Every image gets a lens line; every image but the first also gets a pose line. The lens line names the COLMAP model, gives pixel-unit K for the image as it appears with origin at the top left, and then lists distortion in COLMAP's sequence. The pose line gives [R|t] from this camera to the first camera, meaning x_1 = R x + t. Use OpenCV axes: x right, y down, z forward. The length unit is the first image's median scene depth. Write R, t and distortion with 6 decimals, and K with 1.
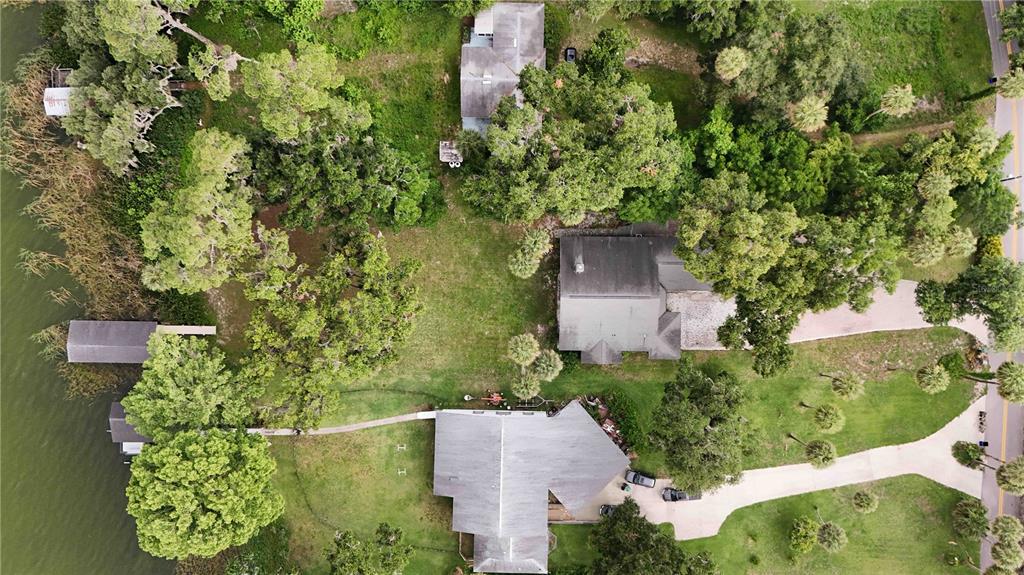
lens RADIAL K [[754.9, 0, 515.2], [0, 754.9, 286.8], [0, 0, 1]] dist [0.002622, -0.000145]
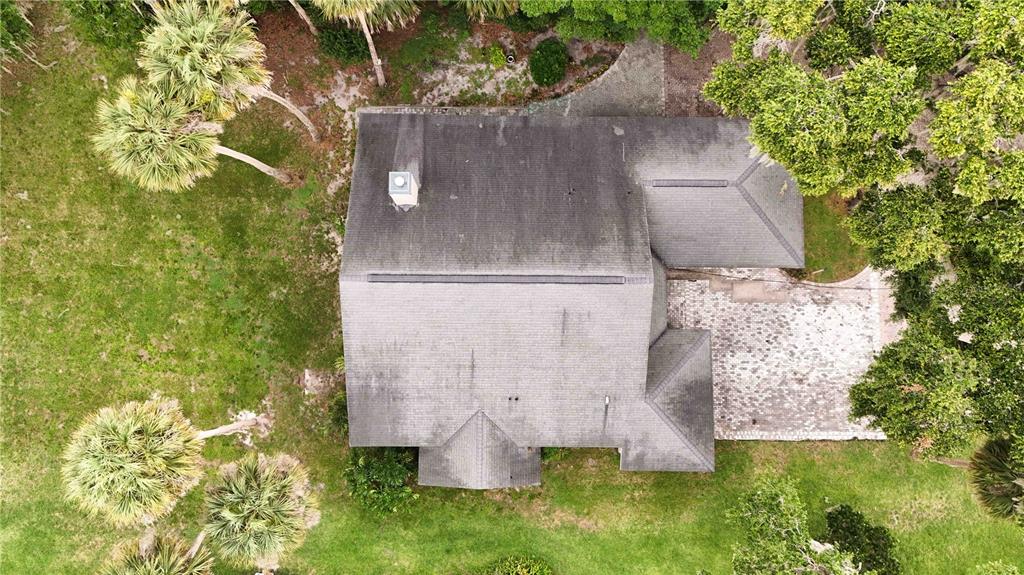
lens RADIAL K [[754.9, 0, 508.8], [0, 754.9, 290.4], [0, 0, 1]] dist [0.002622, -0.000145]
pose [[0.999353, -0.001964, 0.035910, 0.113894], [0.005202, 0.995901, -0.090297, 0.045808], [-0.035585, 0.090426, 0.995267, 0.651253]]
